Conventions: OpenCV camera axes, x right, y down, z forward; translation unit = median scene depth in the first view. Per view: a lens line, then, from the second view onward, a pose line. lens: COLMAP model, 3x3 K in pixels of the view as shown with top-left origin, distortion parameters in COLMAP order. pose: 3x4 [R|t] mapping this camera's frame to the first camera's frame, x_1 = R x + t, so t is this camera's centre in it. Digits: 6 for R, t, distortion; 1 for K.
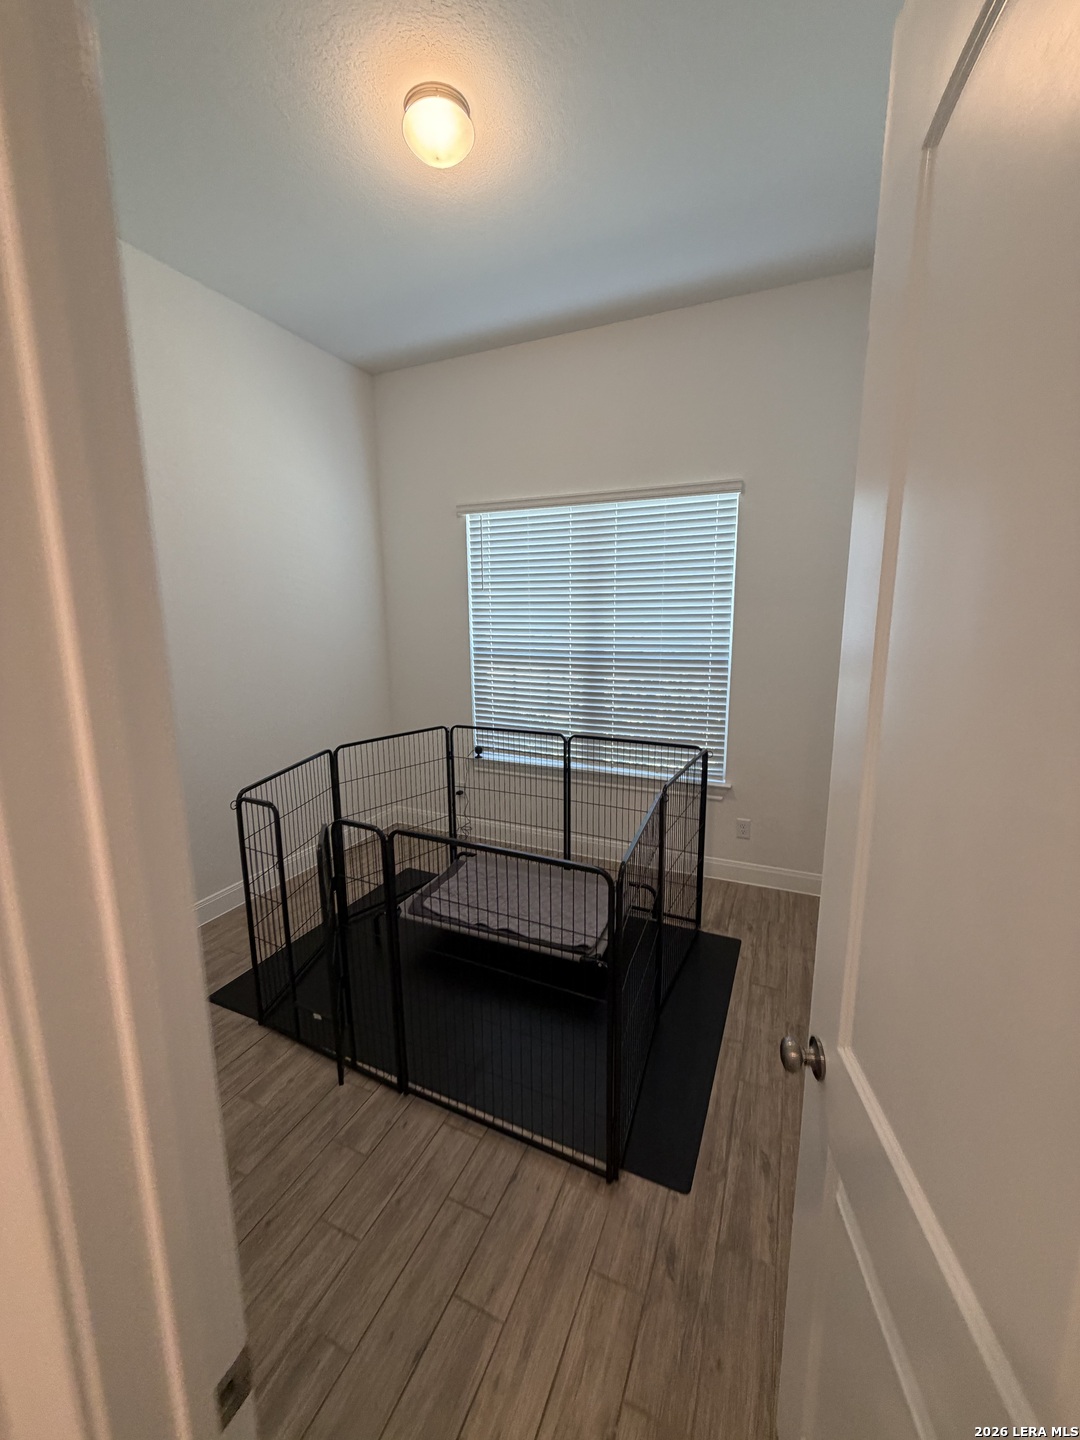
lens RADIAL K [[573.8, 0, 537.4], [0, 573.8, 711.3], [0, 0, 1]] dist [-0.001791, 0.004577]
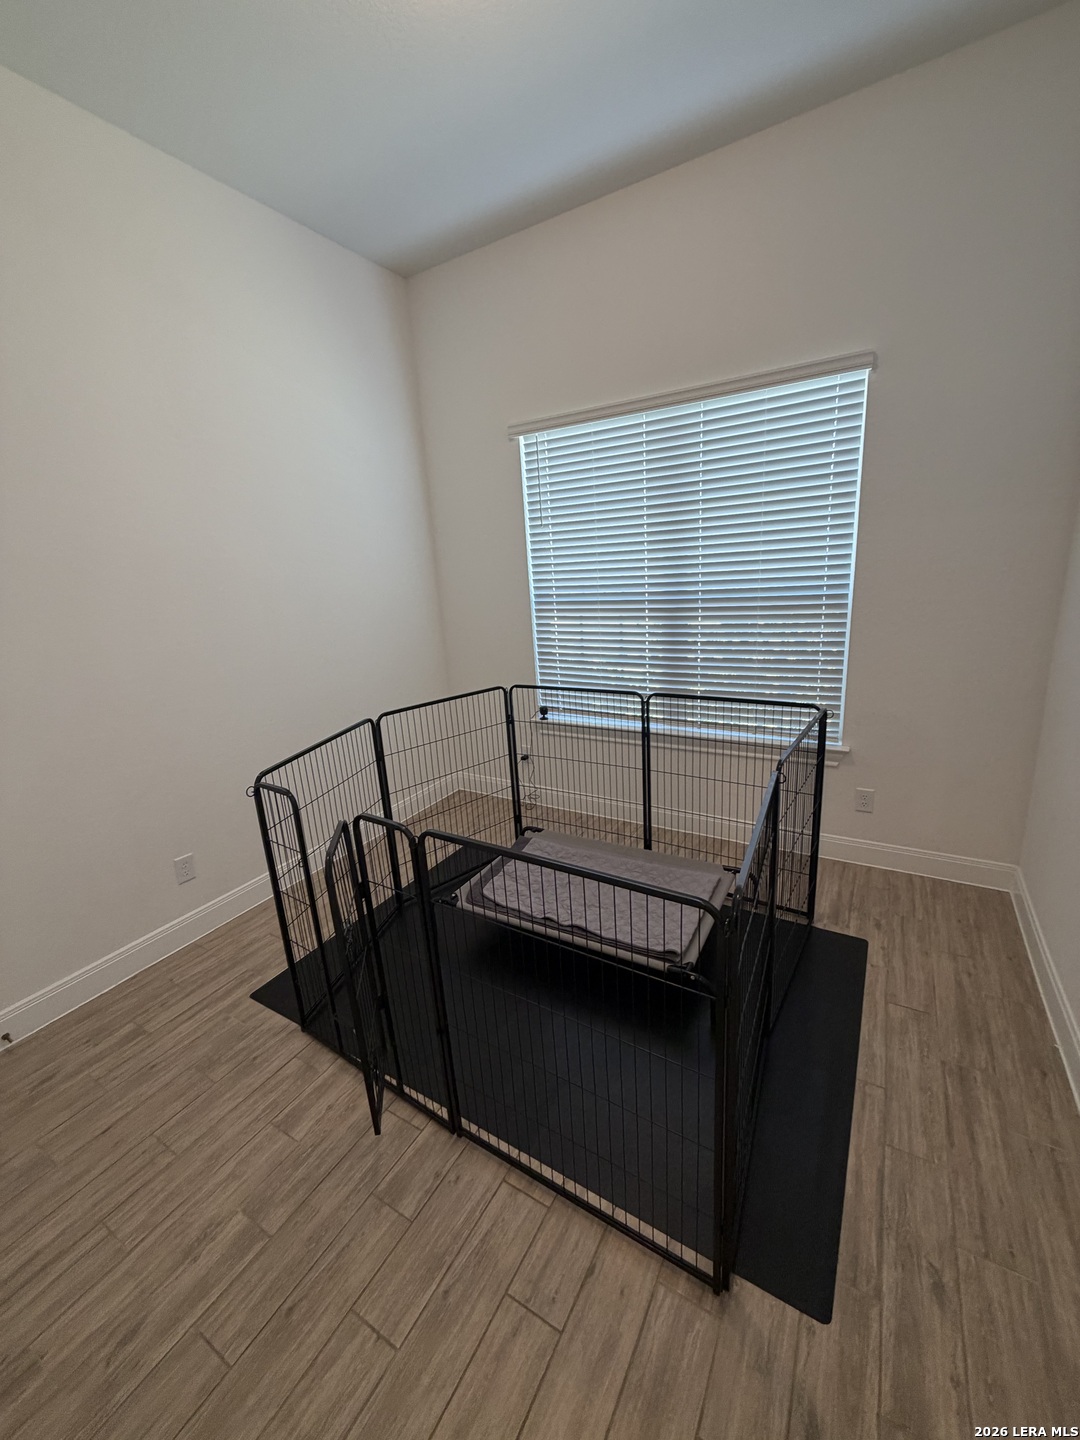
lens RADIAL K [[573.8, 0, 537.4], [0, 573.8, 711.3], [0, 0, 1]] dist [-0.001791, 0.004577]
pose [[0.991346, -0.023396, -0.129175, 0.004012], [0.034354, 0.995935, 0.083262, -0.009139], [0.126702, -0.086979, 0.988120, 0.178969]]
